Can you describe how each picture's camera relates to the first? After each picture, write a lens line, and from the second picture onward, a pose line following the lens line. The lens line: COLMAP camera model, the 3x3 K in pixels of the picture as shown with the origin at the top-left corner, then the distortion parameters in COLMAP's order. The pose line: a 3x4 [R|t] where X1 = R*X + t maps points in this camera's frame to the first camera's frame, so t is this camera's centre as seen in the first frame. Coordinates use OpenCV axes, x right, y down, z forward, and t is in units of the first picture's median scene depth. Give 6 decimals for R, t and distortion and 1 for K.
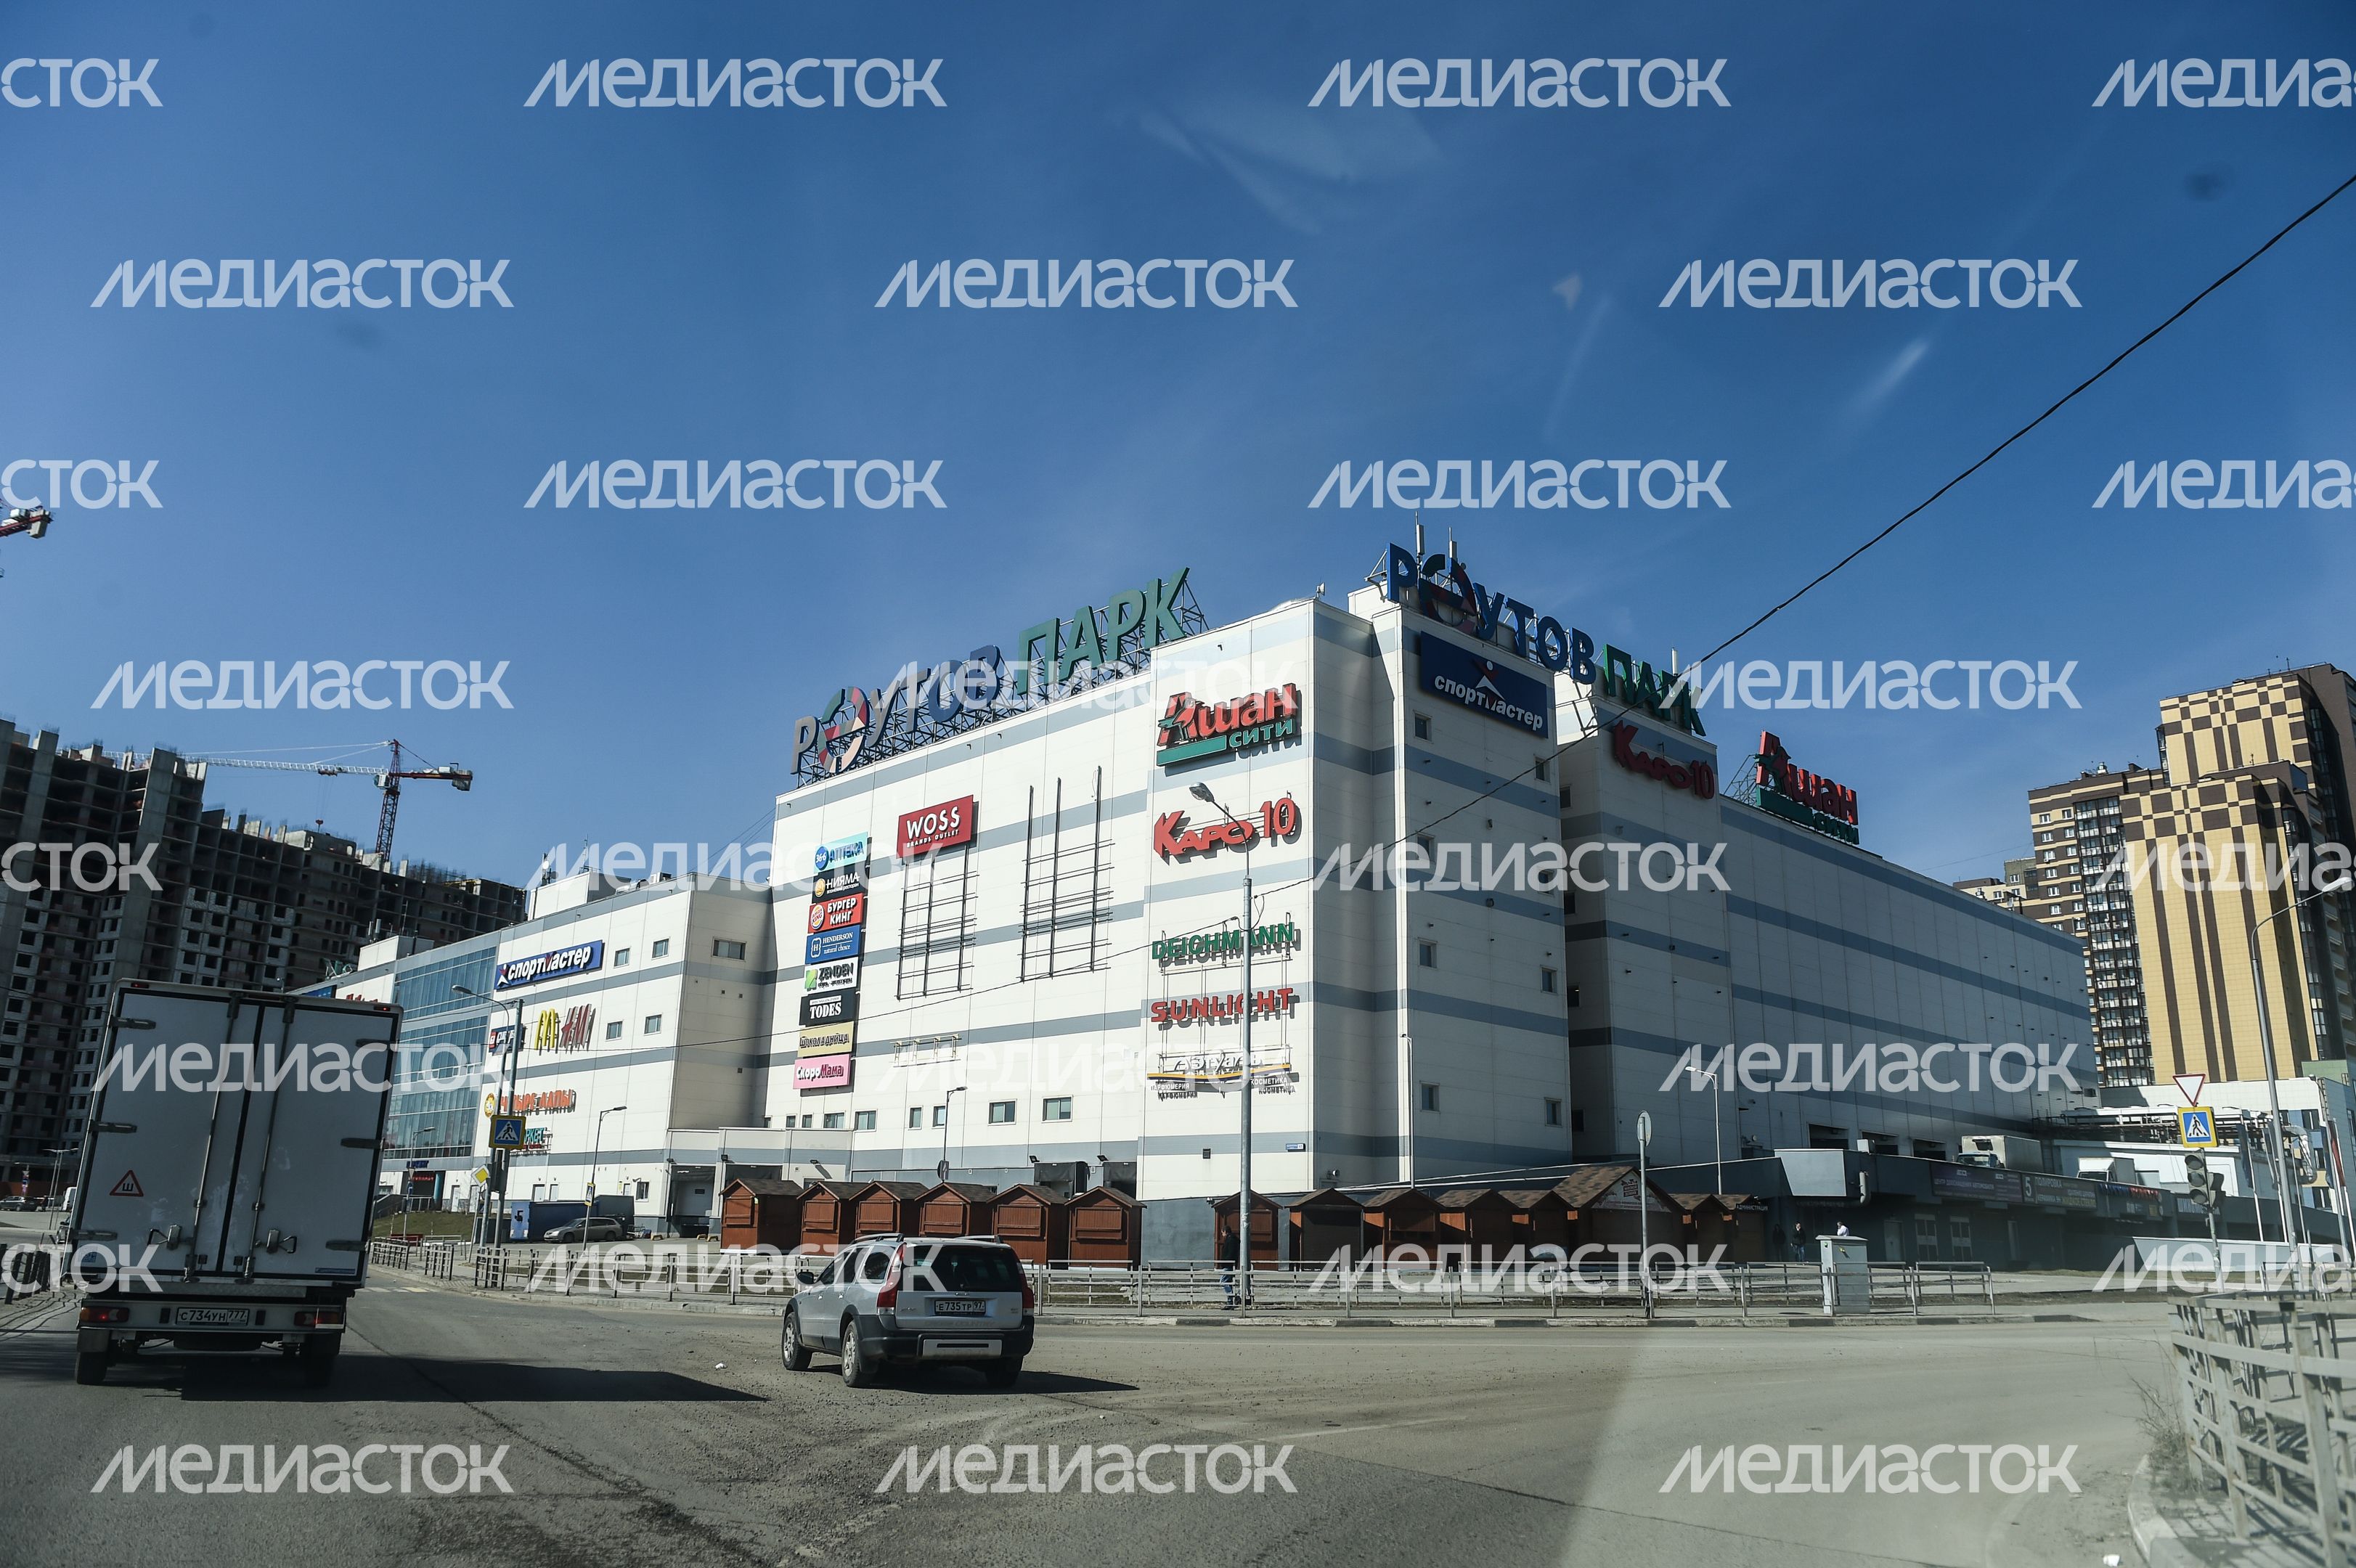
lens RADIAL K [[1671.5, 0, 1186.8], [0, 1671.5, 767.4], [0, 0, 1]] dist [-0.043152, -0.006080]
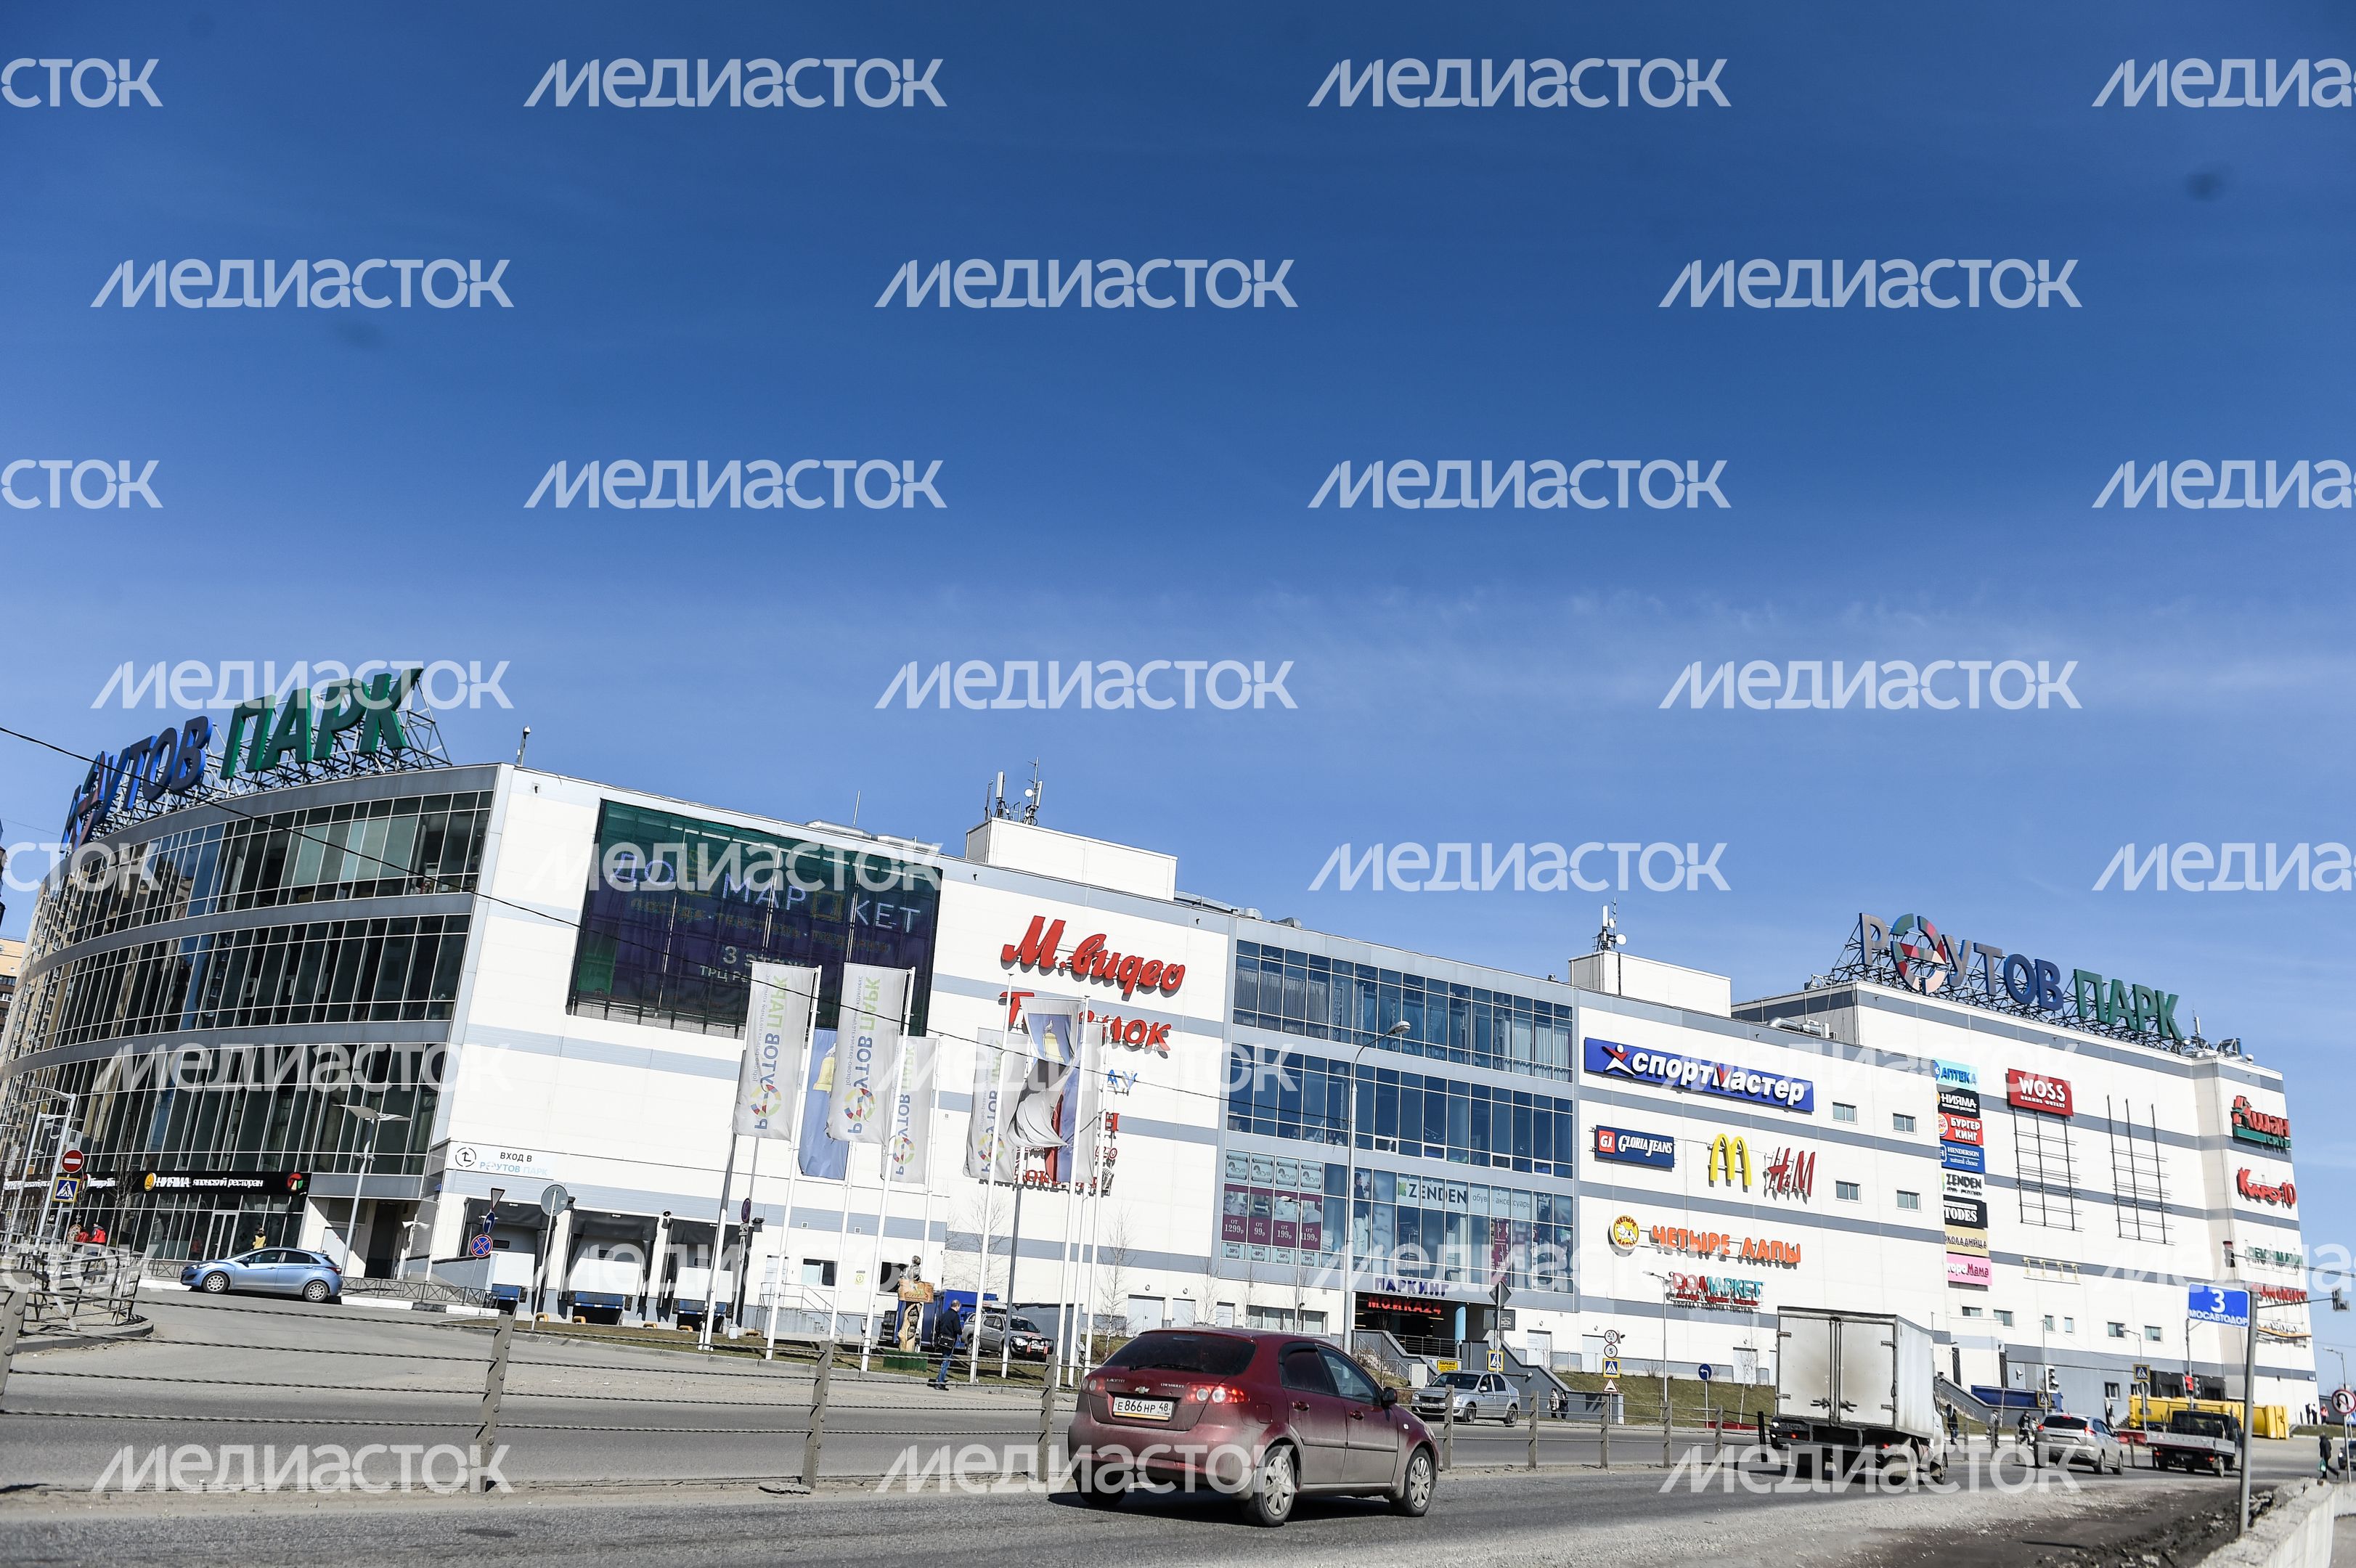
lens RADIAL K [[1857.6, 0, 1178.0], [0, 1857.6, 784.0], [0, 0, 1]] dist [-0.011179, -0.010002]
pose [[0.209273, 0.293650, 0.932724, -1.586945], [-0.318075, 0.922415, -0.219039, 0.319867], [-0.924680, -0.250838, 0.286440, 1.196236]]
